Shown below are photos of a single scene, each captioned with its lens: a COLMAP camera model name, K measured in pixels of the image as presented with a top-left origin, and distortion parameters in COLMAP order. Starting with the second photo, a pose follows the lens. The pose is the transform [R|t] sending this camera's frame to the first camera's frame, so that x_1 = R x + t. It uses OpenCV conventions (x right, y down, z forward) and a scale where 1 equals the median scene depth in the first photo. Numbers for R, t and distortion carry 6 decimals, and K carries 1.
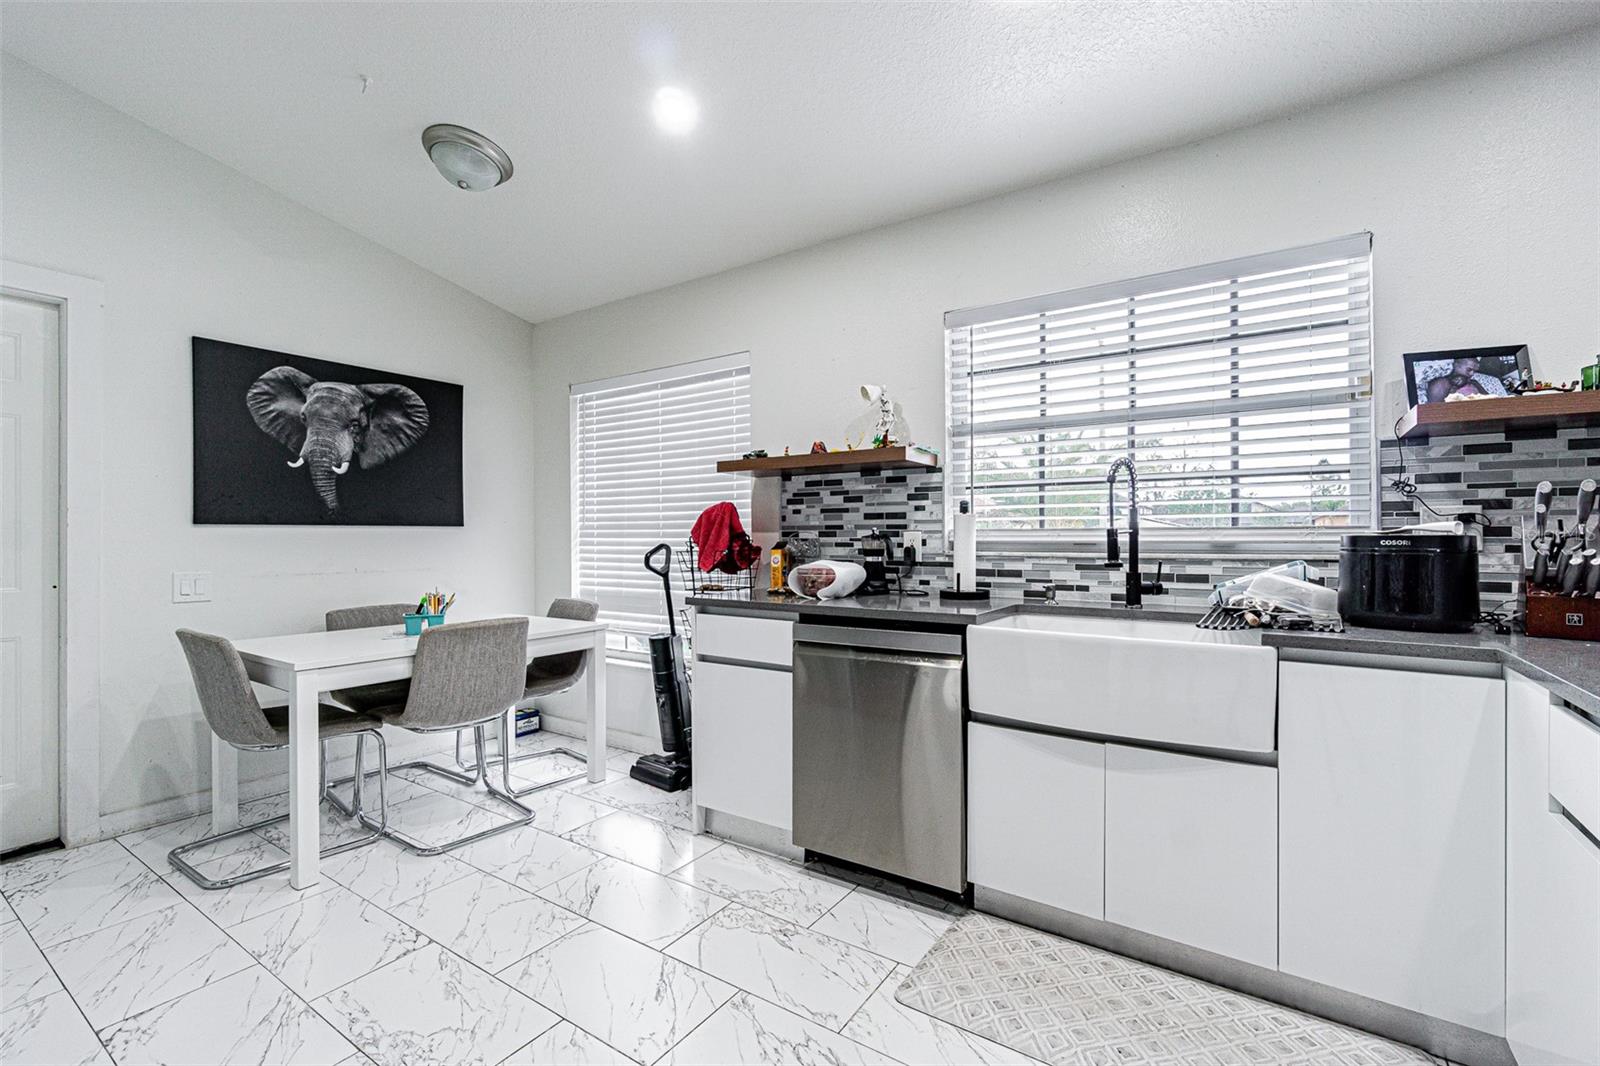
lens RADIAL K [[706.9, 0, 793.6], [0, 706.9, 536.9], [0, 0, 1]] dist [-0.001991, -0.000783]
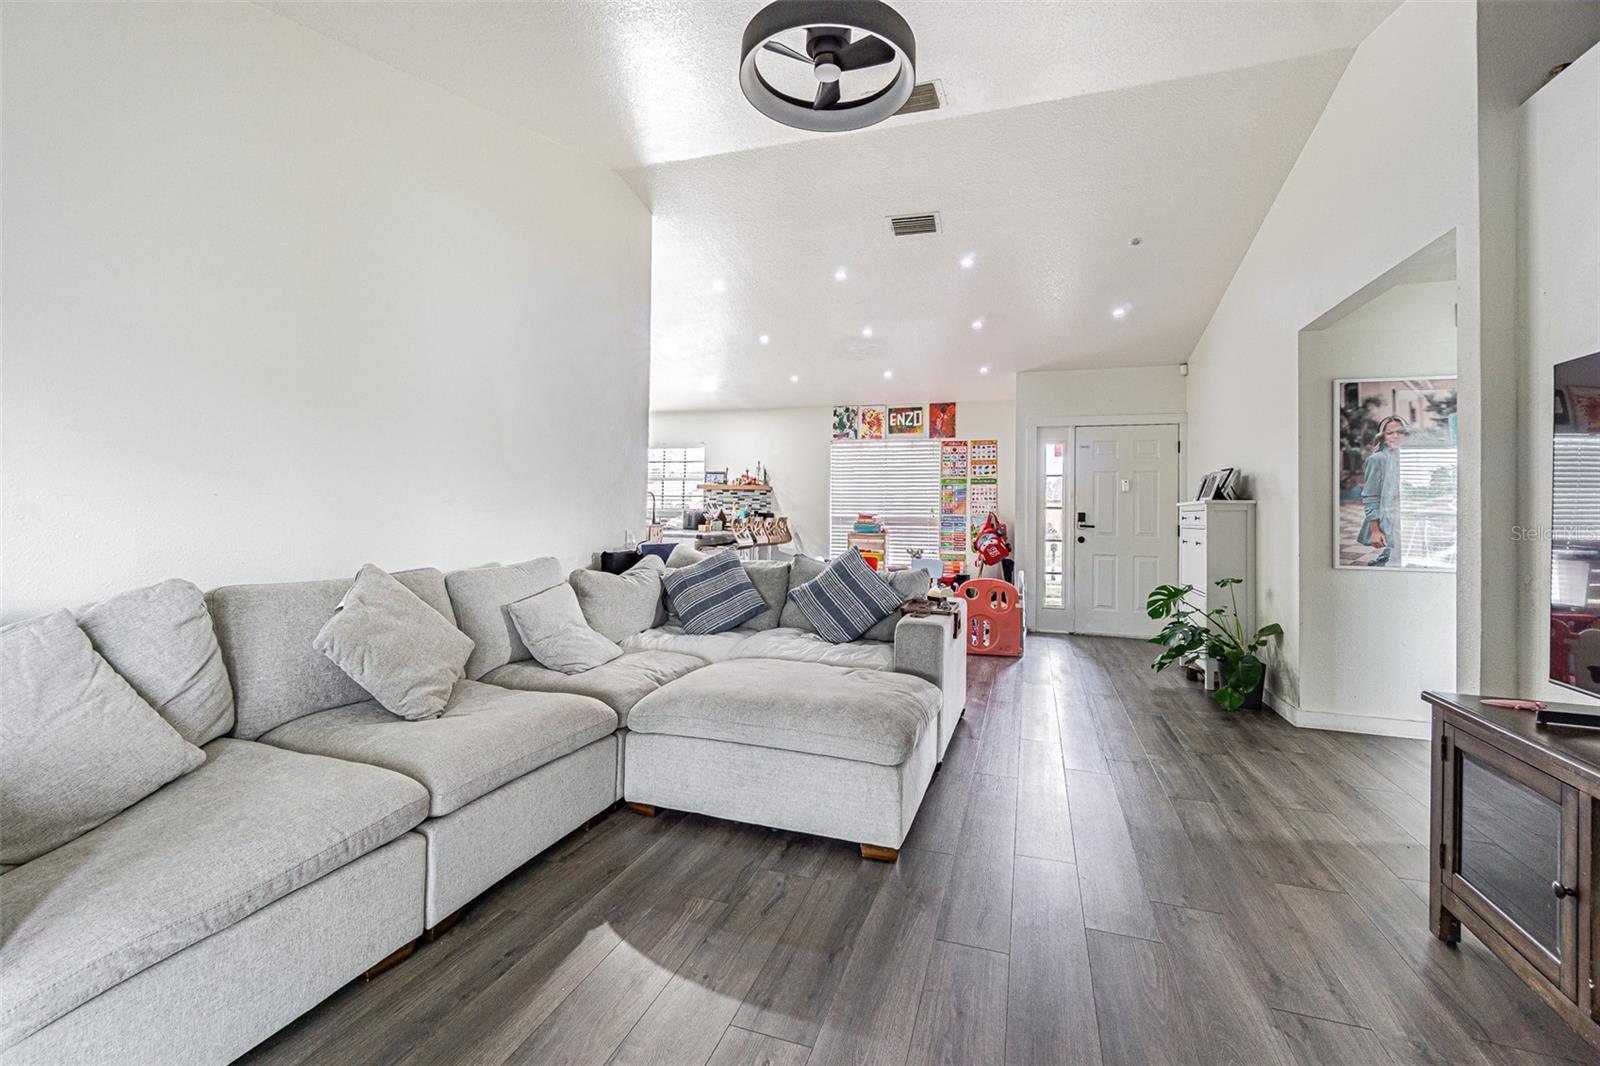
lens RADIAL K [[696.5, 0, 795.5], [0, 696.5, 515.1], [0, 0, 1]] dist [0.001586, 0.000879]
pose [[0.961810, 0.012274, 0.273442, 0.123797], [-0.014204, 0.999886, 0.005078, -0.006032], [-0.273349, -0.008768, 0.961875, -2.438563]]
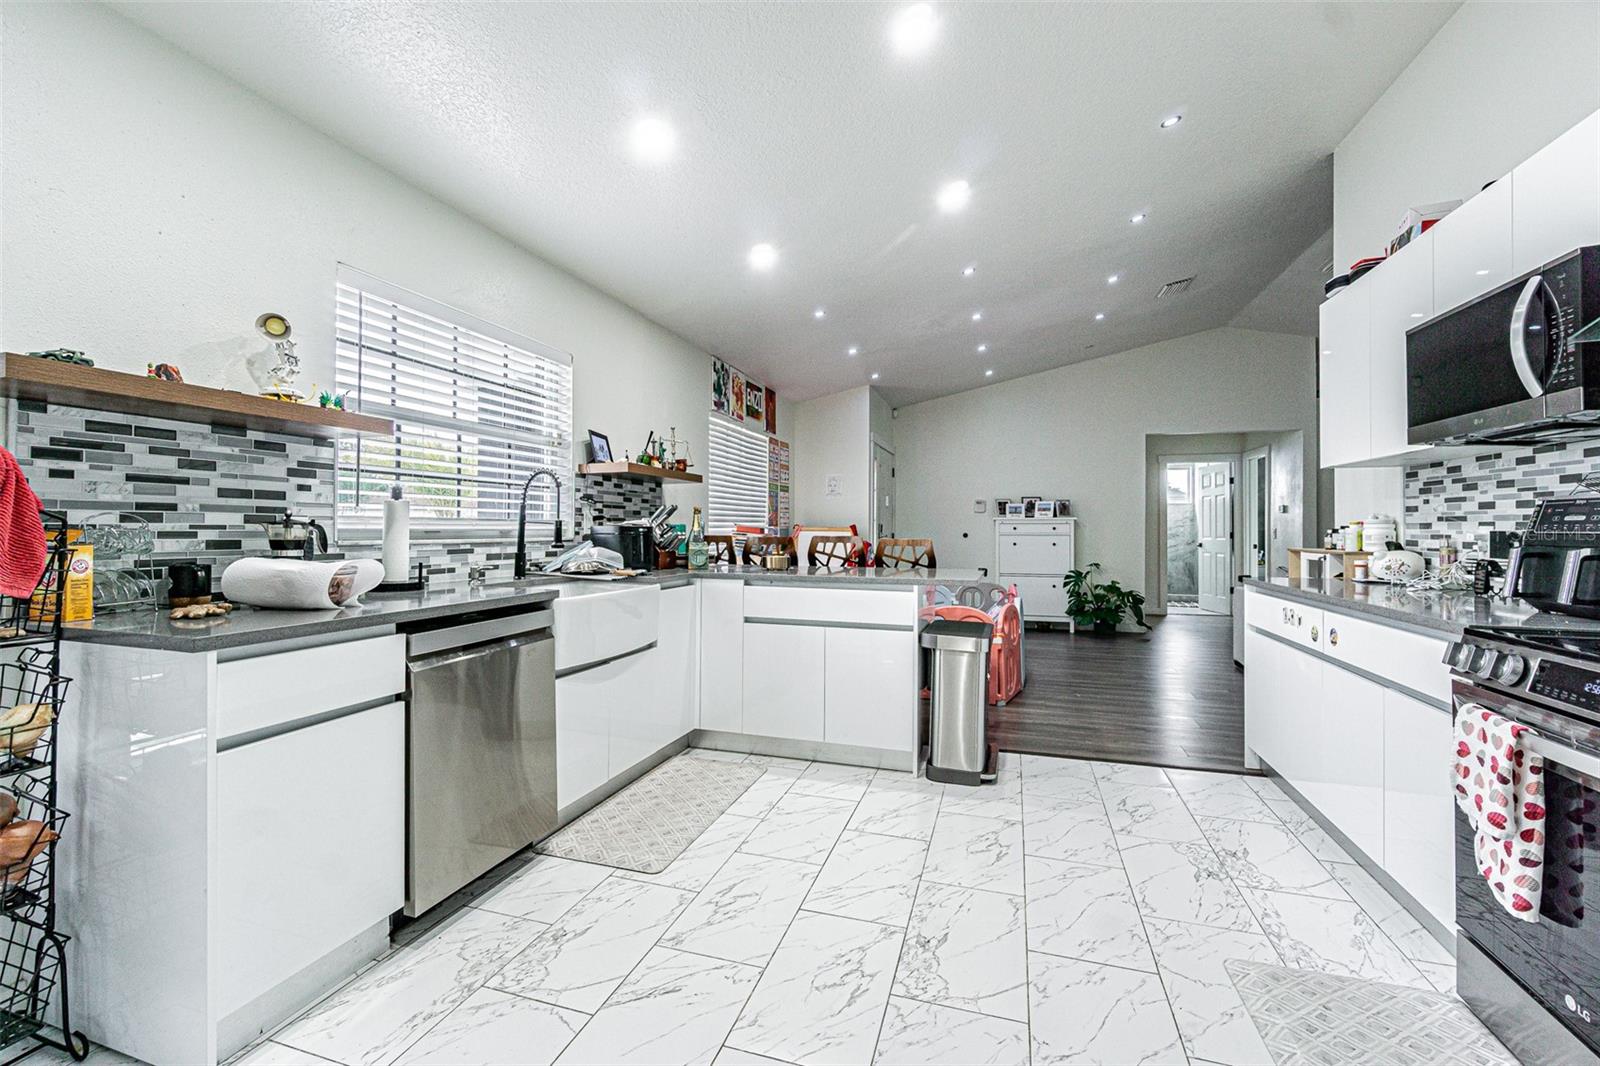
lens RADIAL K [[696.5, 0, 795.5], [0, 696.5, 515.1], [0, 0, 1]] dist [0.001586, 0.000879]
pose [[-0.295745, 0.017285, 0.955111, -0.720956], [-0.008264, 0.999753, -0.020652, 0.001763], [-0.955231, -0.014000, -0.295529, 0.689463]]
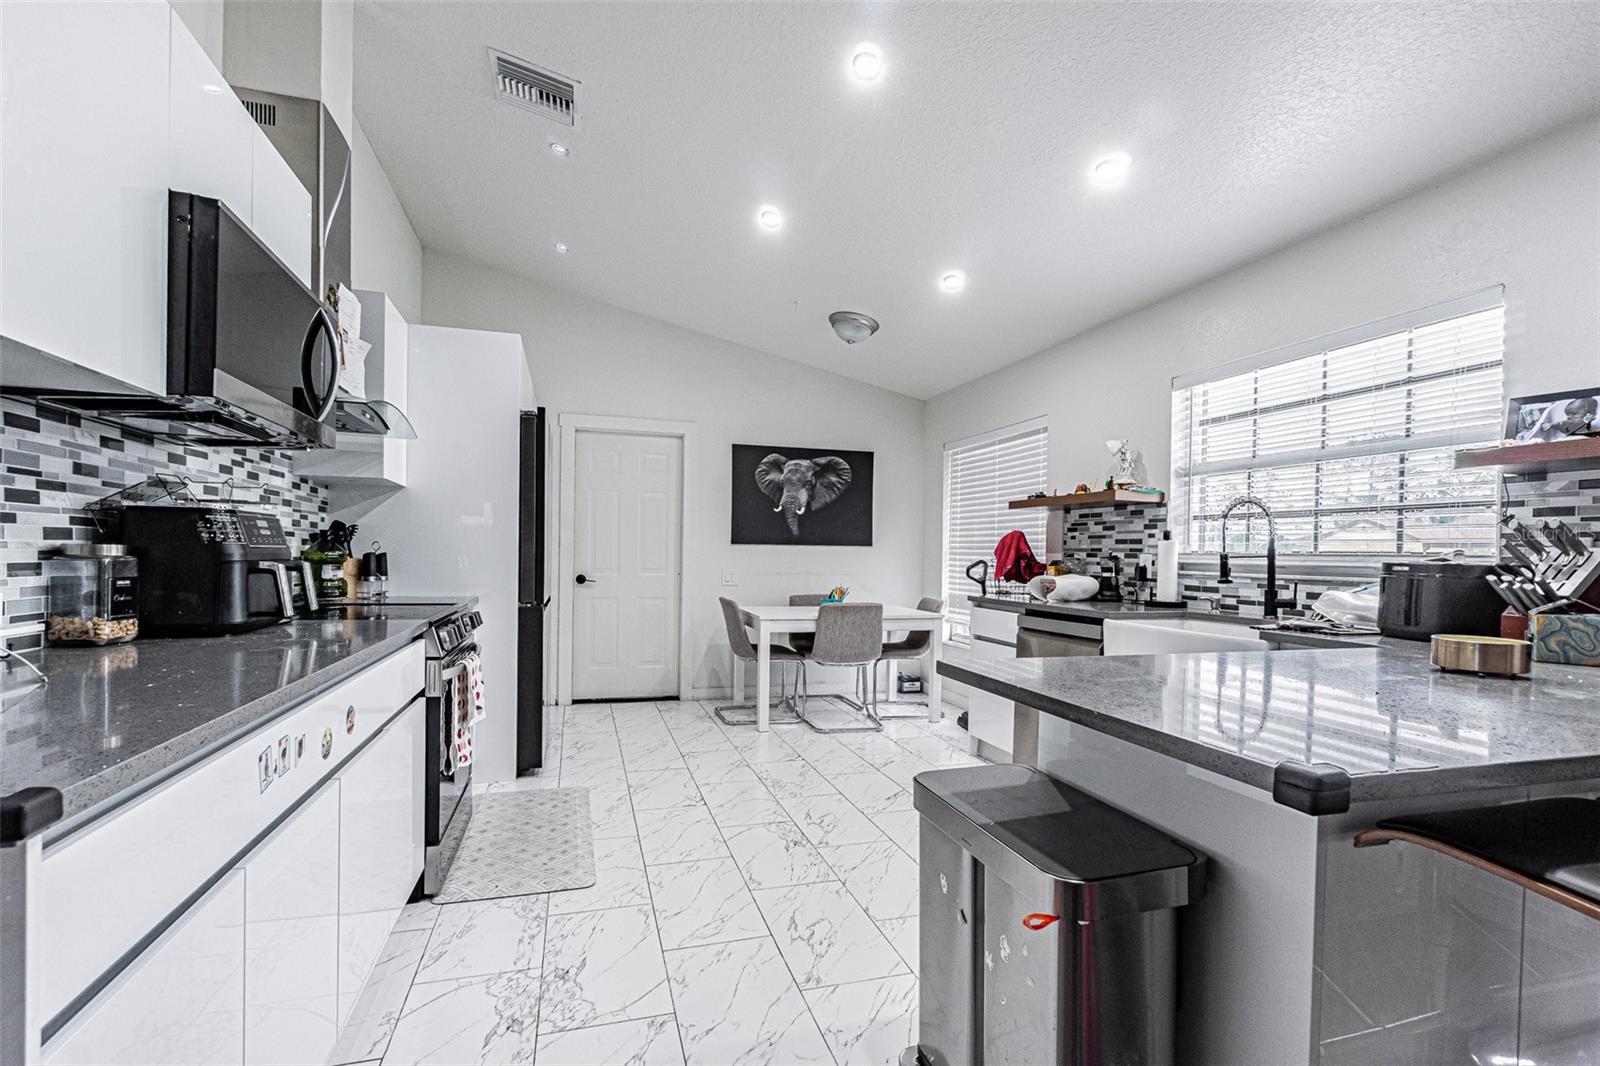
lens RADIAL K [[720.5, 0, 797.8], [0, 720.5, 560.5], [0, 0, 1]] dist [-0.000522, -0.000035]
pose [[0.782908, 0.021340, -0.621772, 0.473892], [-0.016954, 0.999772, 0.012966, -0.002526], [0.621907, 0.000390, 0.783091, -0.385458]]
